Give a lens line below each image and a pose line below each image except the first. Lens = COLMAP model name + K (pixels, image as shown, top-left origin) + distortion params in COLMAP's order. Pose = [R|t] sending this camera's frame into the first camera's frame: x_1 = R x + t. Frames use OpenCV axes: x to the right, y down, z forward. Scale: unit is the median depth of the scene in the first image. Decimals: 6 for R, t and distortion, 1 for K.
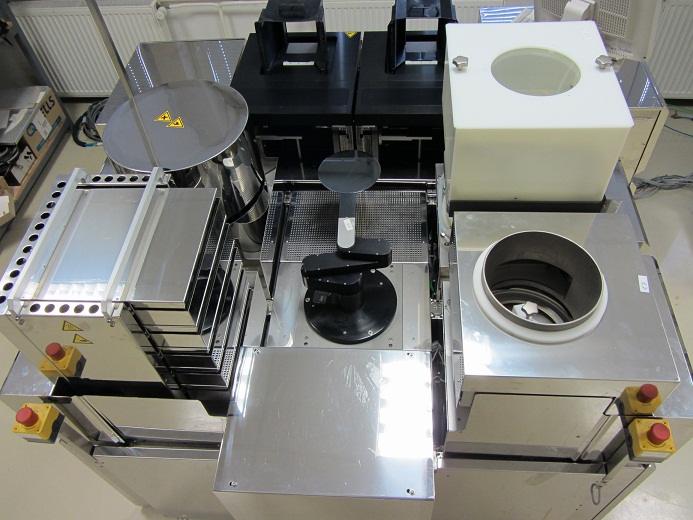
lens RADIAL K [[569.1, 0, 350.2], [0, 569.1, 256.2], [0, 0, 1]] dist [-0.026585, 0.008923]
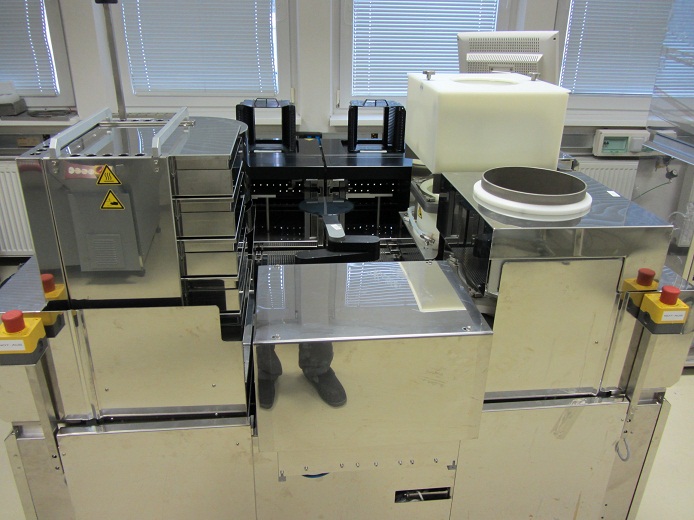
lens RADIAL K [[569.9, 0, 350.7], [0, 569.9, 256.2], [0, 0, 1]] dist [-0.026585, 0.008923]
pose [[0.982645, 0.007346, 0.185351, -0.147097], [0.079270, 0.886751, -0.455400, 0.407693], [-0.167706, 0.462189, 0.870779, 0.075734]]
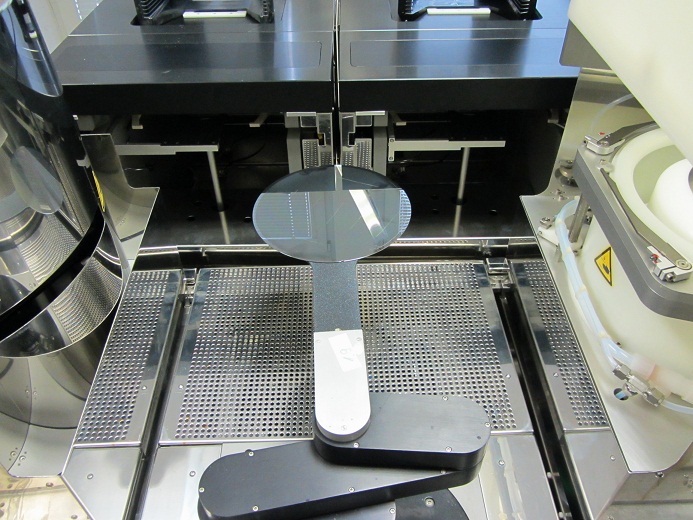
lens RADIAL K [[569.1, 0, 350.2], [0, 569.1, 256.2], [0, 0, 1]] dist [-0.026585, 0.008923]
pose [[0.995464, -0.020676, 0.092860, -0.024016], [0.035063, 0.987120, -0.156089, -0.050051], [-0.088437, 0.158637, 0.983368, 0.564982]]
